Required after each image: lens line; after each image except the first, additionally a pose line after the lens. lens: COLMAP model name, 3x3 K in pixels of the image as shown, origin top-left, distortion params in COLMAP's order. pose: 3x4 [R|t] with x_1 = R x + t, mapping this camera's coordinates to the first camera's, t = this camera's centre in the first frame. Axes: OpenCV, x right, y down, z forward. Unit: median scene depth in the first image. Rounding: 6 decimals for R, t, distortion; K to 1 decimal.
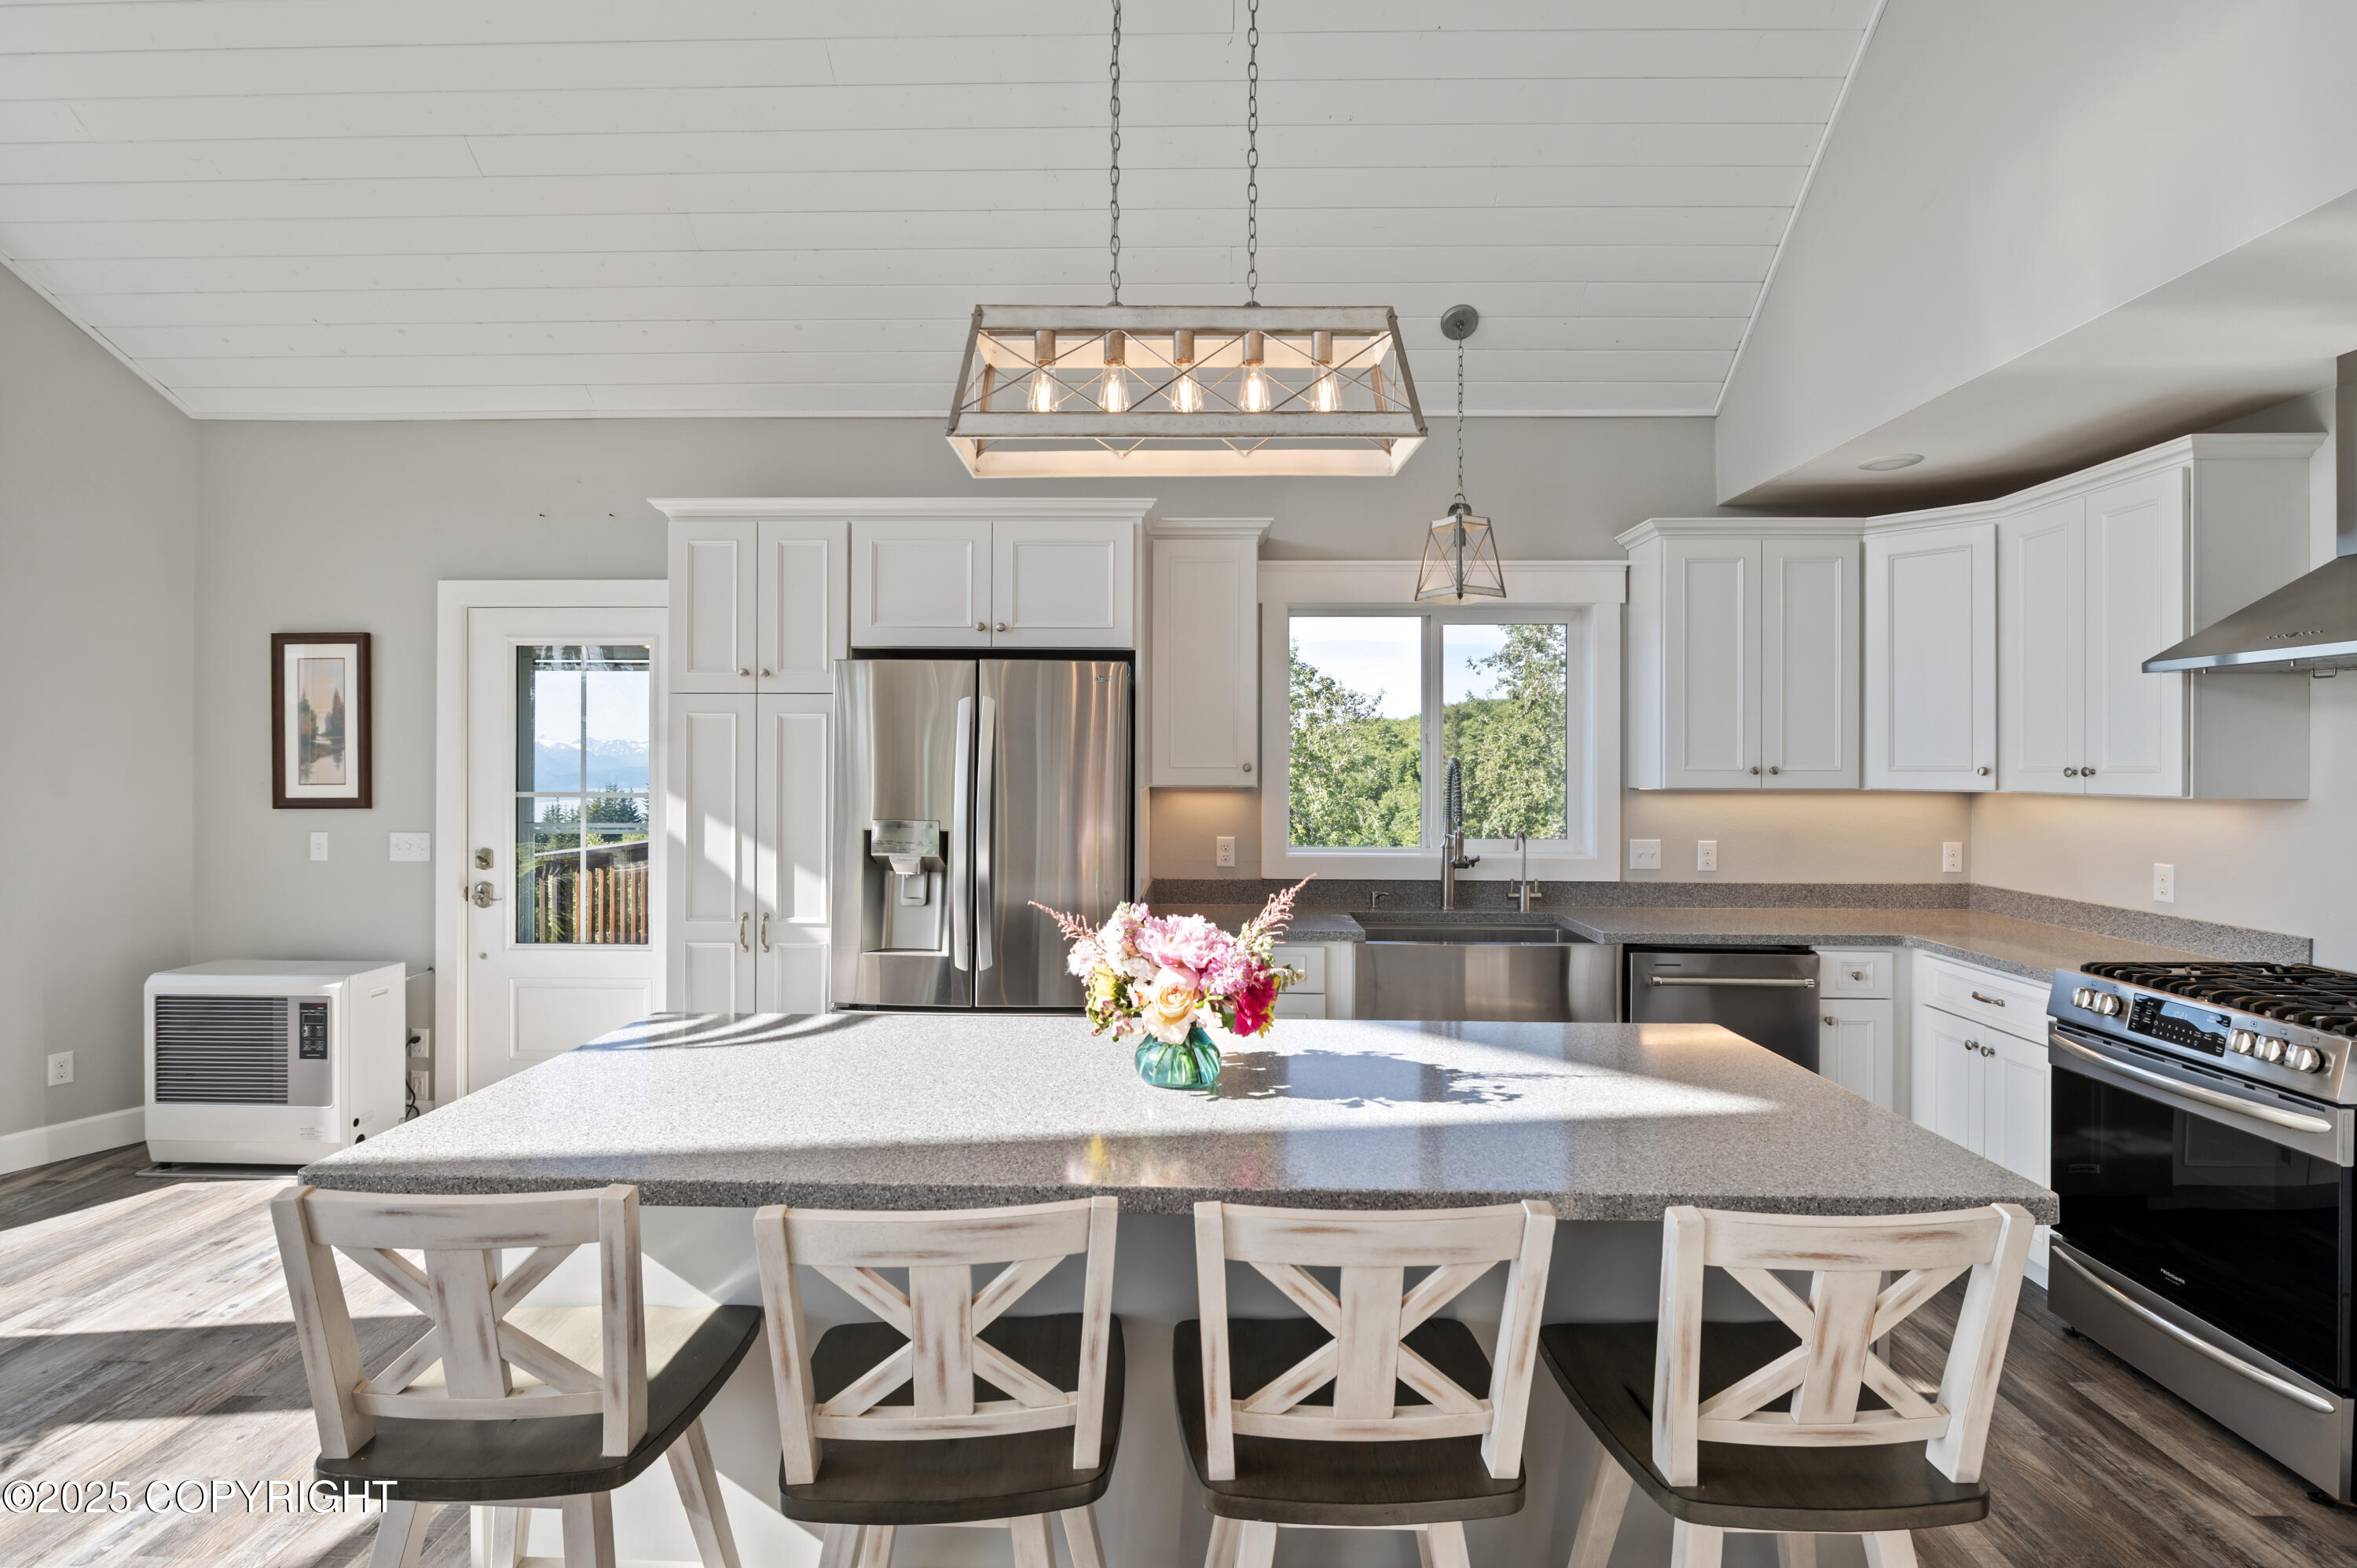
lens RADIAL K [[1101.6, 0, 1181.1], [0, 1101.6, 768.6], [0, 0, 1]] dist [-0.007187, -0.000110]
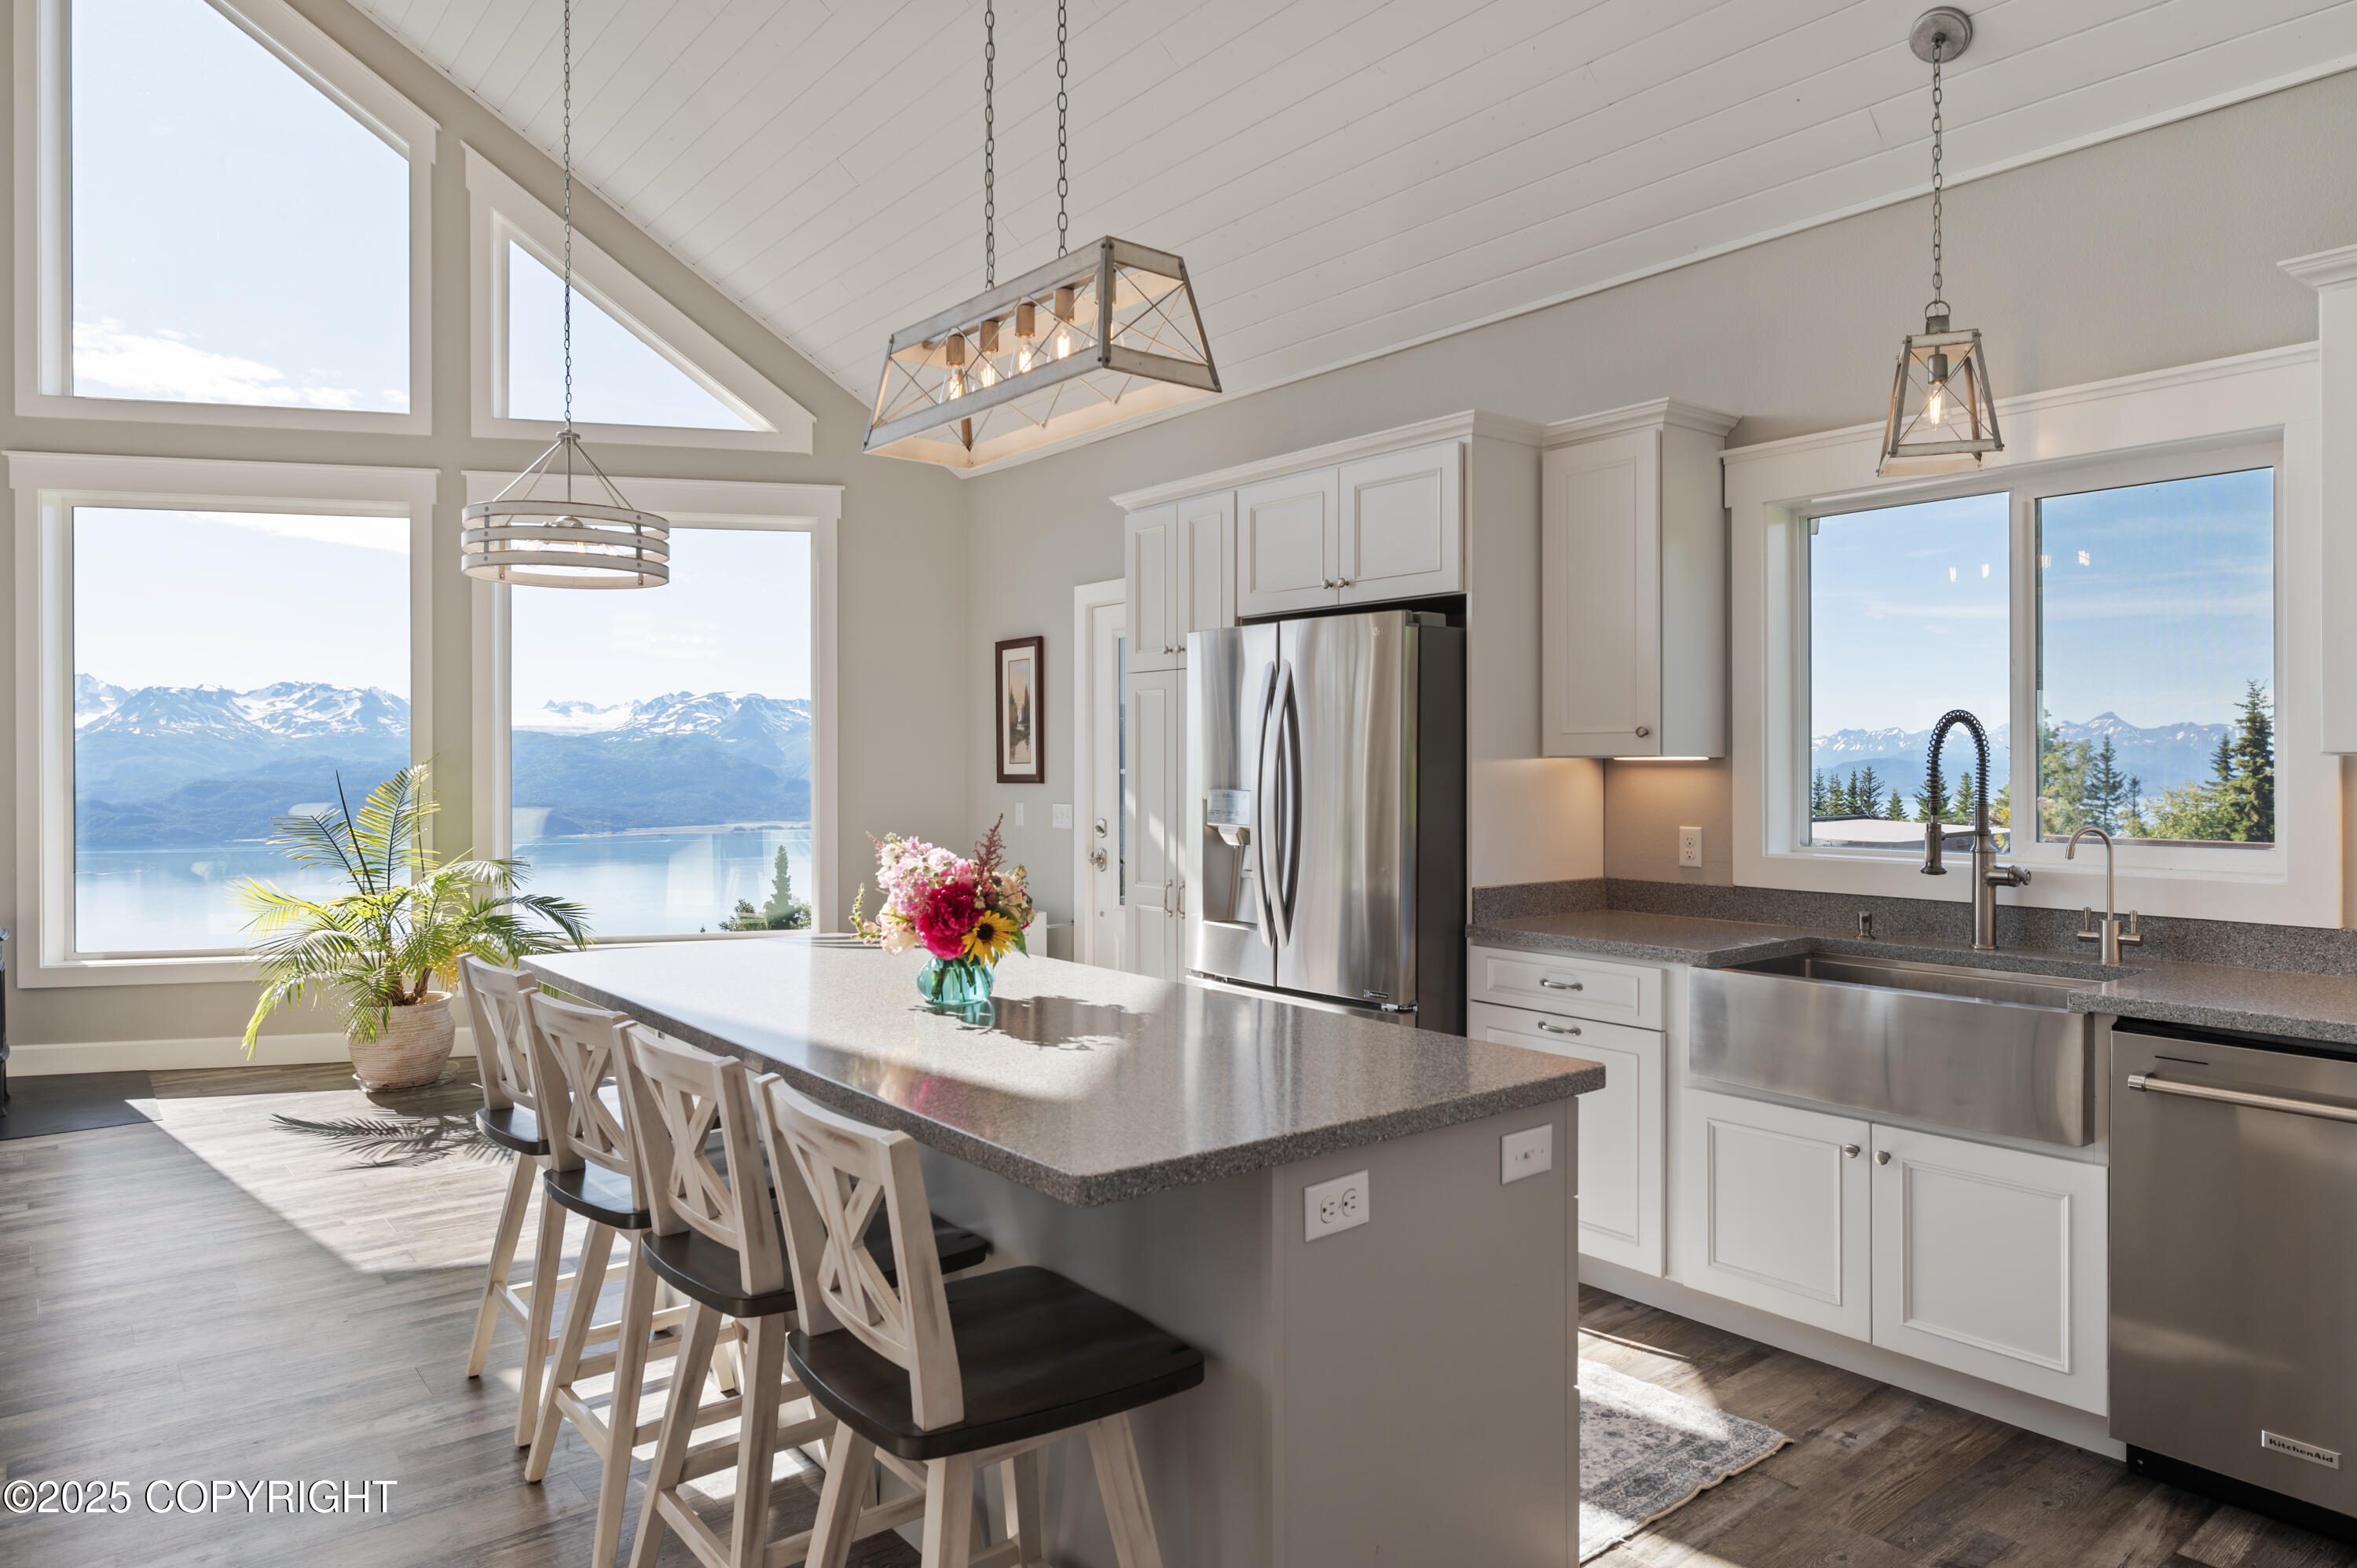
lens RADIAL K [[1453.5, 0, 1177.6], [0, 1453.5, 778.6], [0, 0, 1]] dist [0.001595, -0.004470]
pose [[0.641884, 0.002807, -0.766797, 0.669933], [0.002073, 0.999983, 0.005396, 0.027312], [0.766799, -0.005053, 0.641867, 0.119275]]
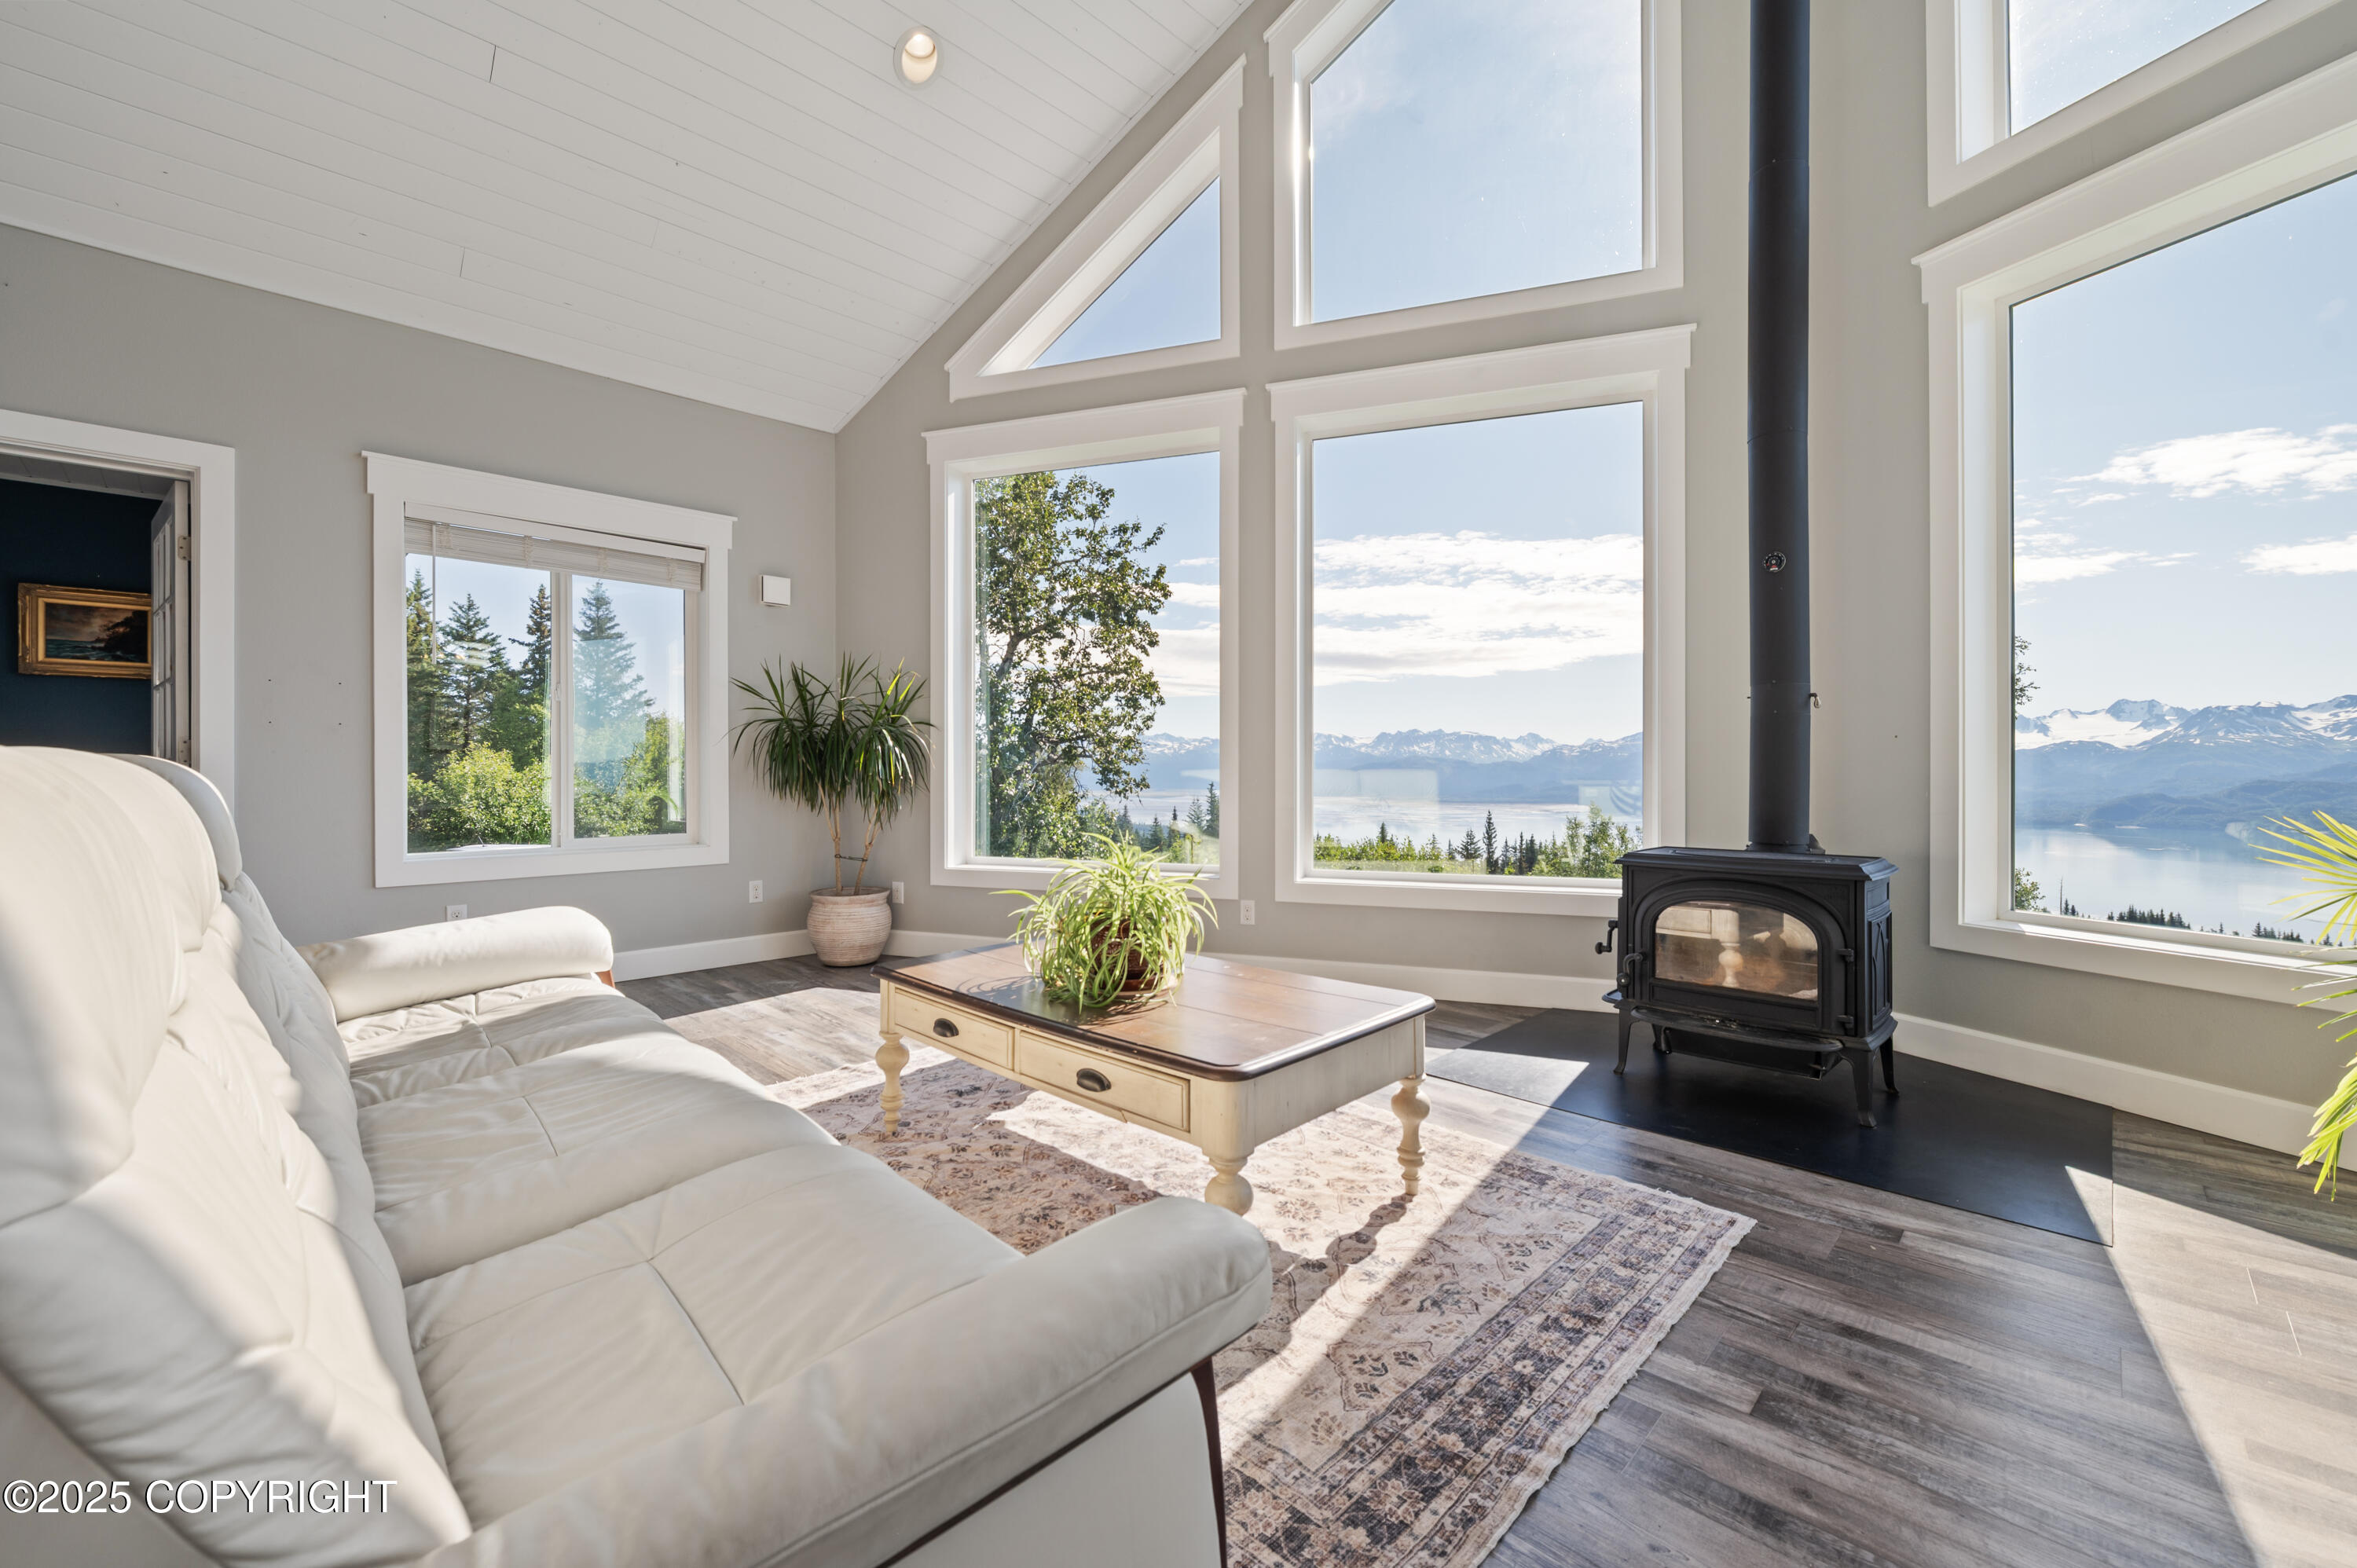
lens RADIAL K [[946.4, 0, 1174.6], [0, 946.4, 767.9], [0, 0, 1]] dist [-0.006793, -0.000824]
pose [[-0.683724, -0.003670, -0.729731, -0.456251], [-0.005033, 0.999987, -0.000314, 0.126335], [0.729723, 0.003458, -0.683734, 0.259503]]
